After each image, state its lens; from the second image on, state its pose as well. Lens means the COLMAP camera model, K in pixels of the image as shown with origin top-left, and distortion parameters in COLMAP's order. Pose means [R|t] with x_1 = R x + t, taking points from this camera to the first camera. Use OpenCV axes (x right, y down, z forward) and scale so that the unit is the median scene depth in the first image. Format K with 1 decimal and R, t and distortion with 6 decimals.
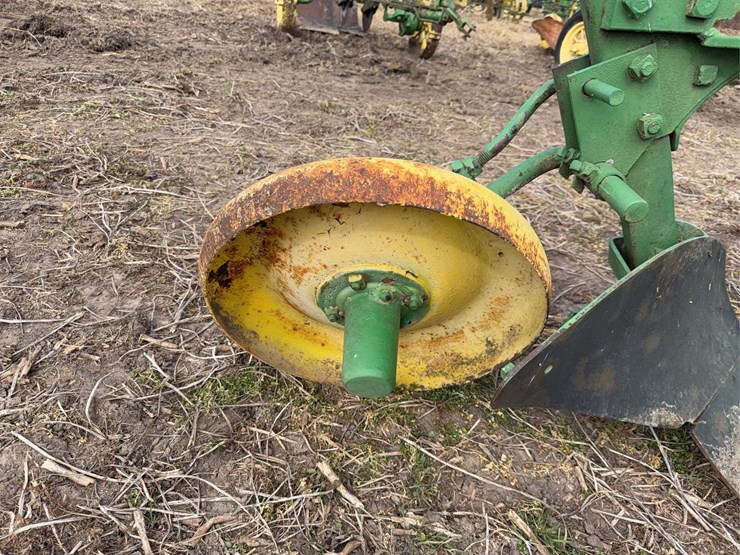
lens RADIAL K [[511.6, 0, 369.5], [0, 511.6, 282.1], [0, 0, 1]] dist [0.049871, -0.064904]
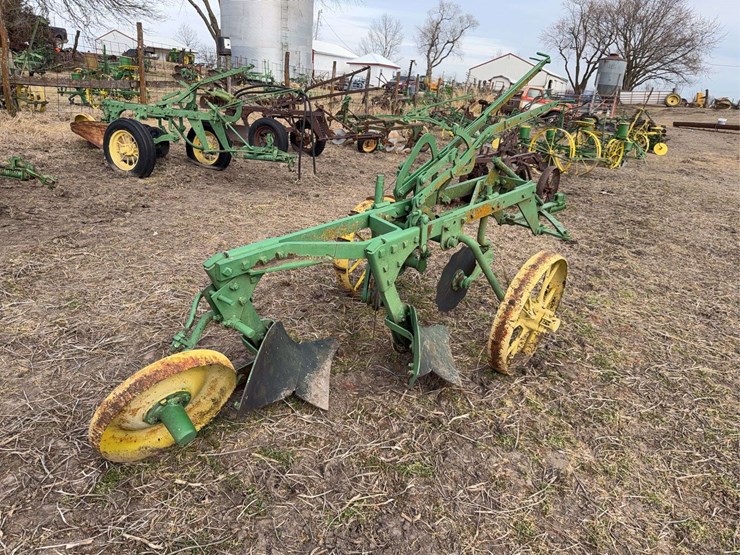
lens RADIAL K [[511.6, 0, 369.5], [0, 511.6, 282.1], [0, 0, 1]] dist [0.049871, -0.064904]
pose [[0.680173, -0.323897, 0.657614, -0.661868], [0.367024, 0.927021, 0.076974, -0.303096], [-0.634553, 0.189005, 0.749413, -1.316035]]
